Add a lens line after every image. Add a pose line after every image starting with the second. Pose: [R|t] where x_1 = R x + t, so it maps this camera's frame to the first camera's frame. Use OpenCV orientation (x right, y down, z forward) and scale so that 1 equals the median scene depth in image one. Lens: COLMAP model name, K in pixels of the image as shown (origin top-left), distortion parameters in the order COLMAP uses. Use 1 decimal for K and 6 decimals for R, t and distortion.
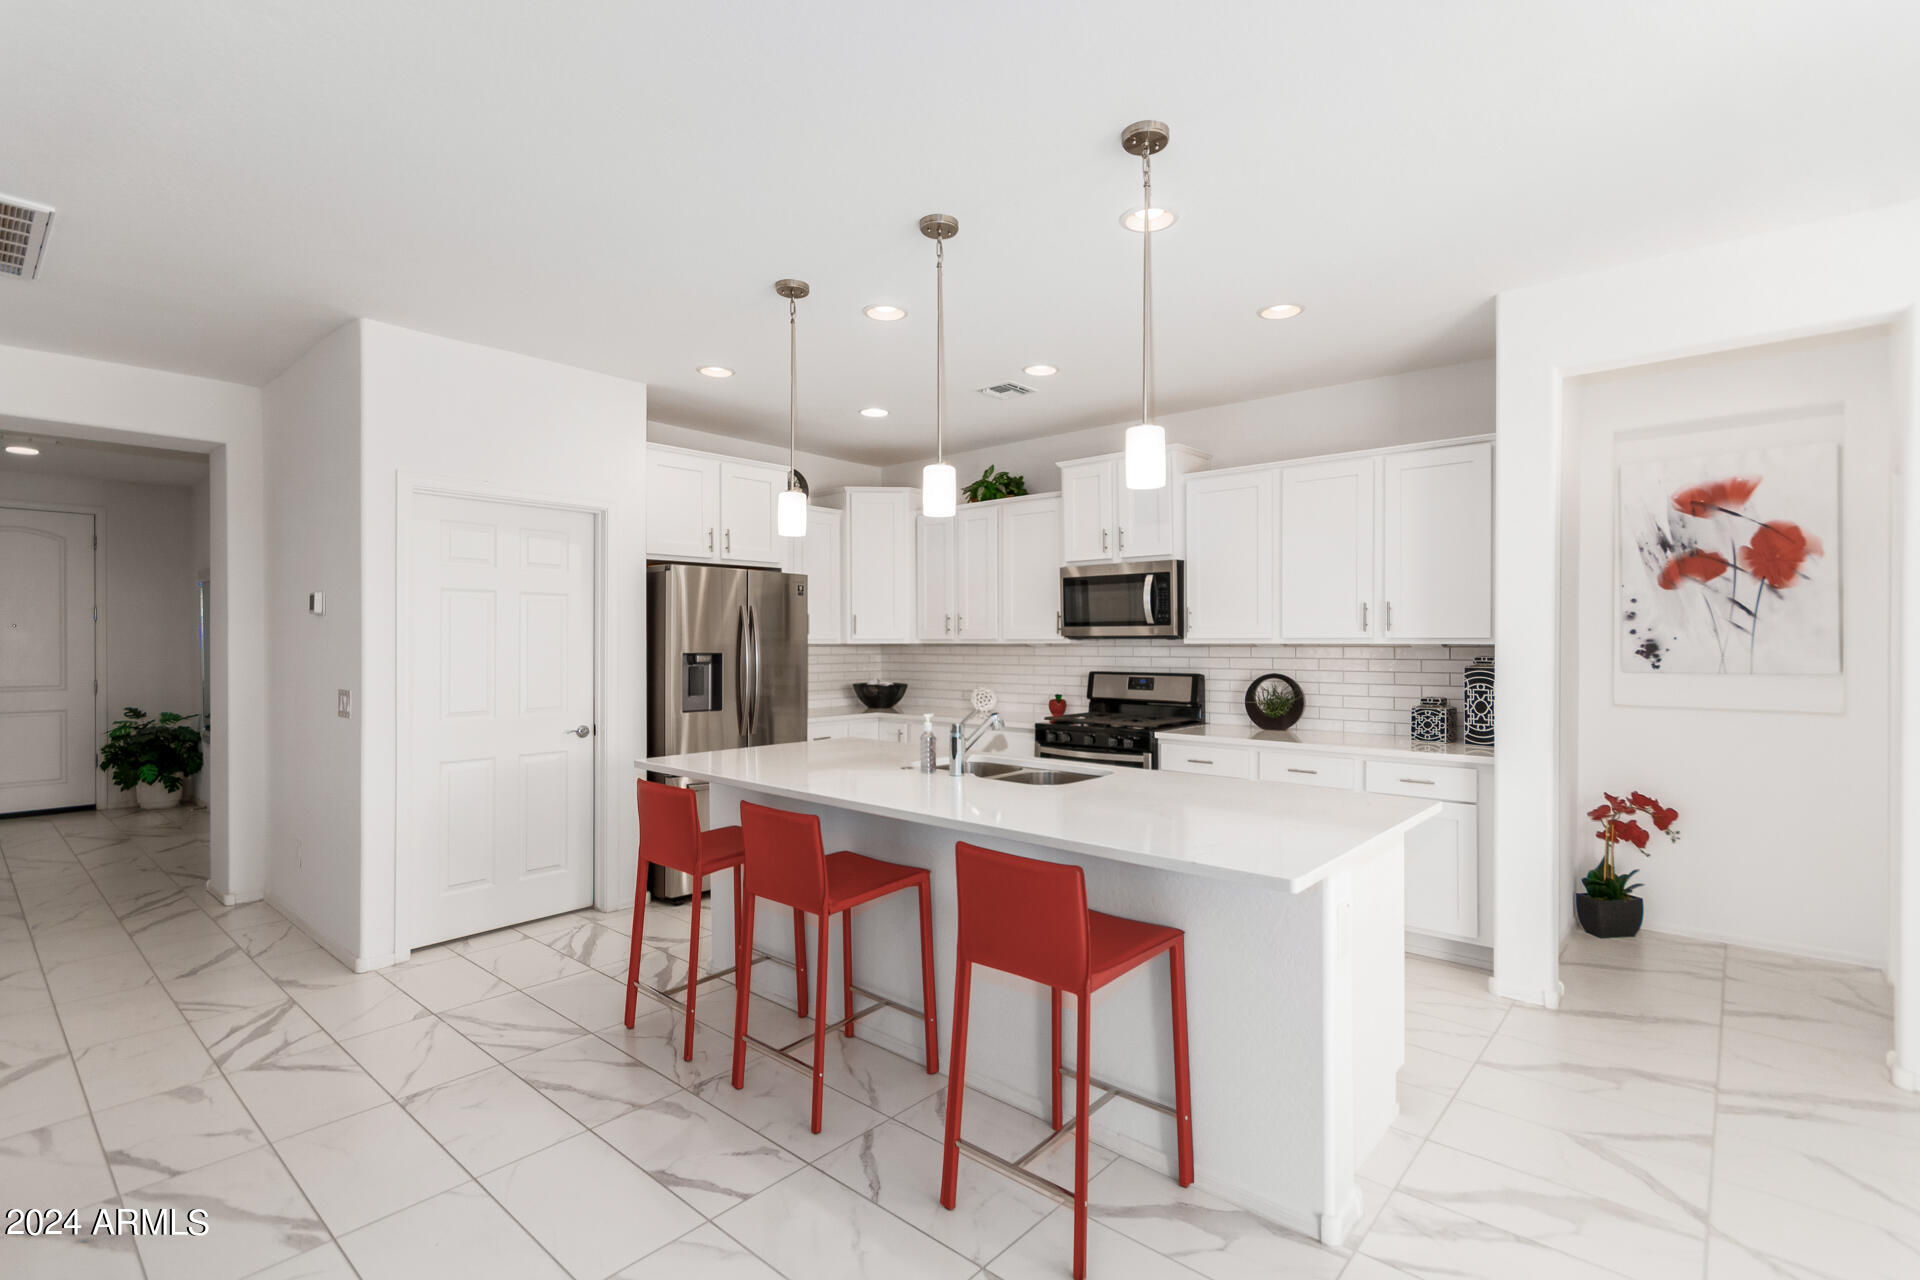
lens RADIAL K [[901.5, 0, 969.3], [0, 901.5, 638.5], [0, 0, 1]] dist [0.002989, -0.001591]
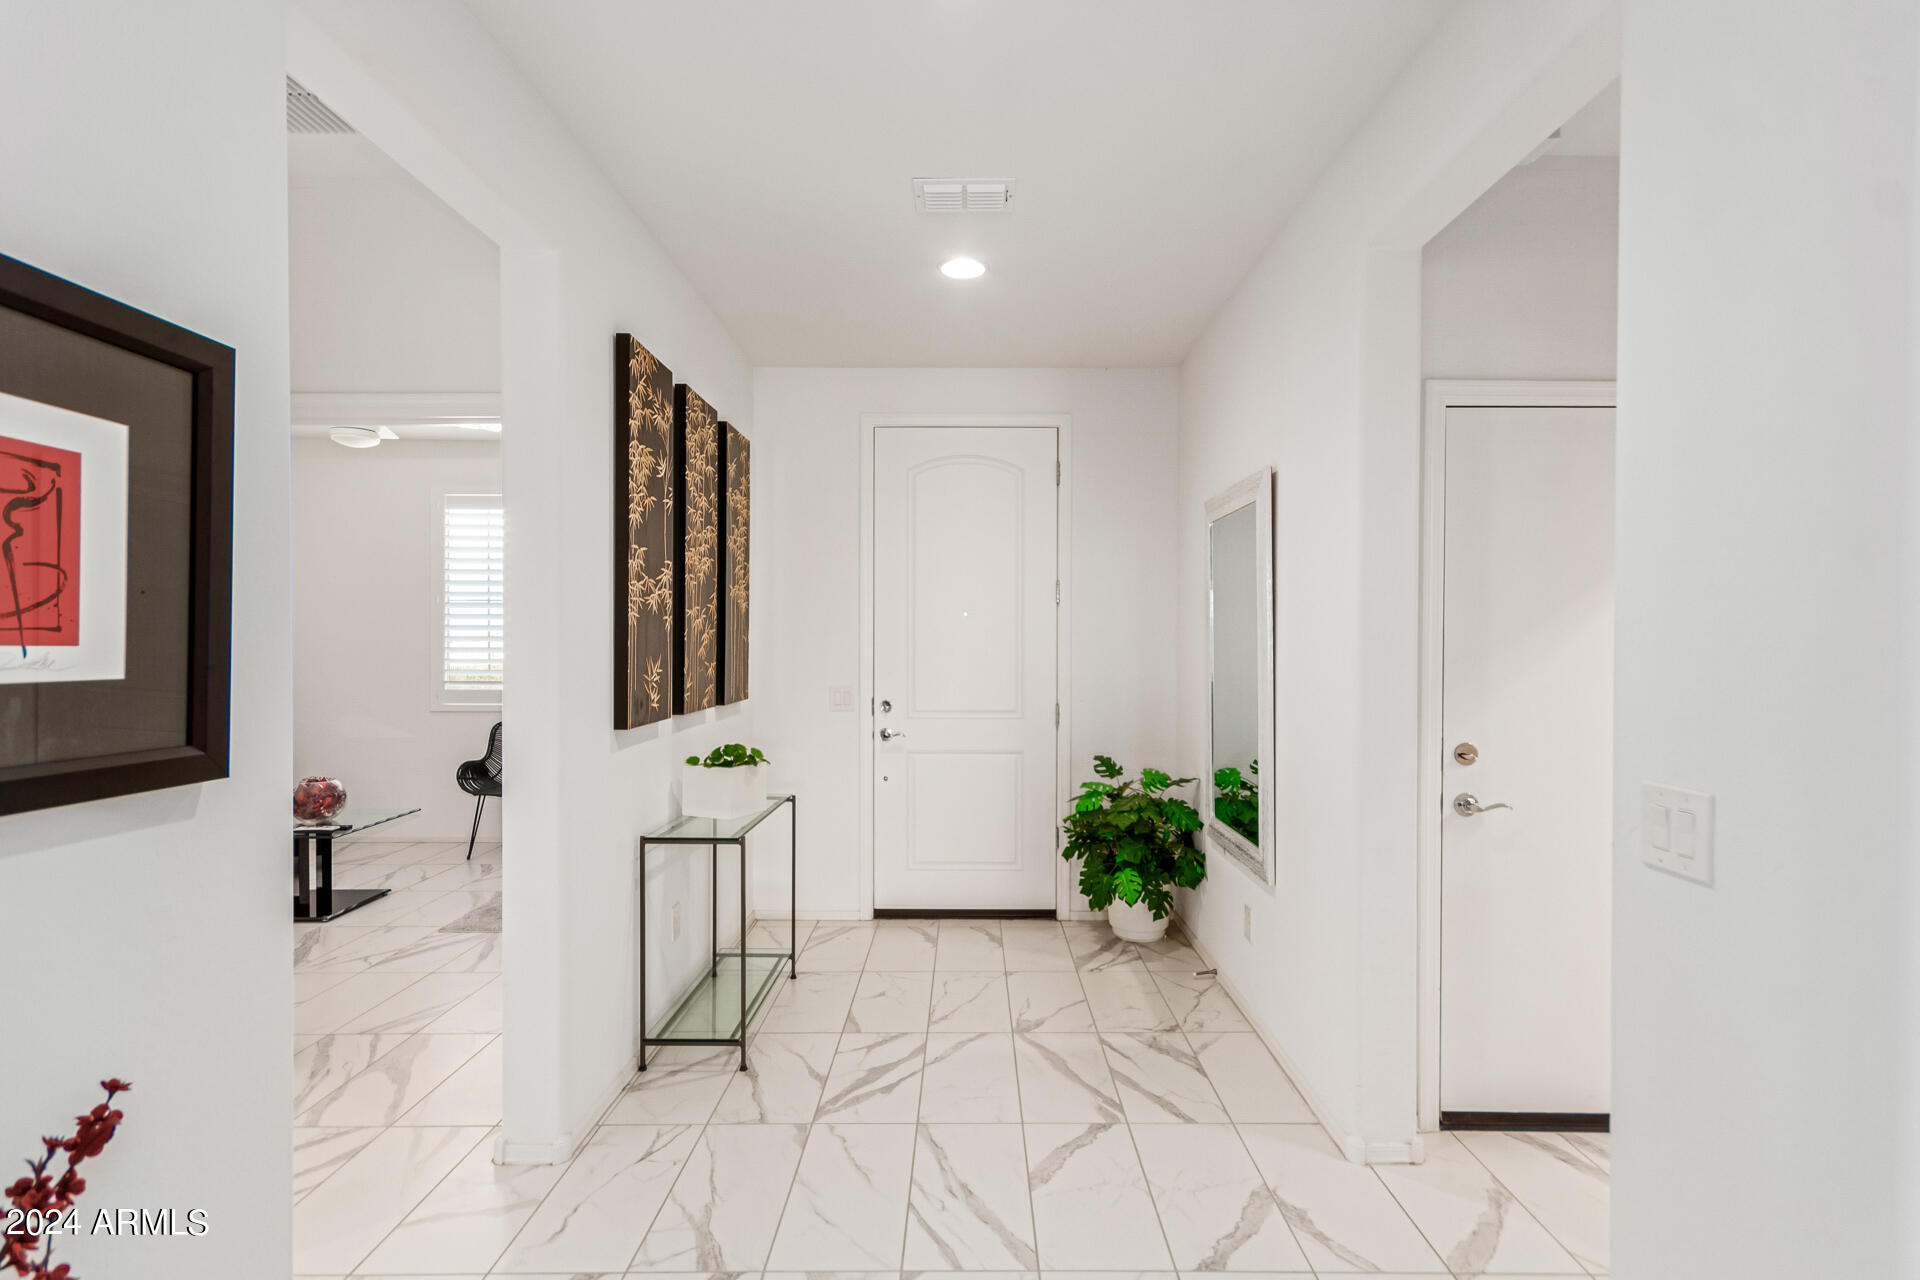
lens RADIAL K [[901.5, 0, 964.3], [0, 901.5, 641.5], [0, 0, 1]] dist [0.002989, -0.001591]
pose [[0.646838, 0.003689, -0.762618, -0.552912], [-0.006729, 0.999977, -0.000870, 0.005494], [0.762598, 0.005694, 0.646848, 0.566915]]
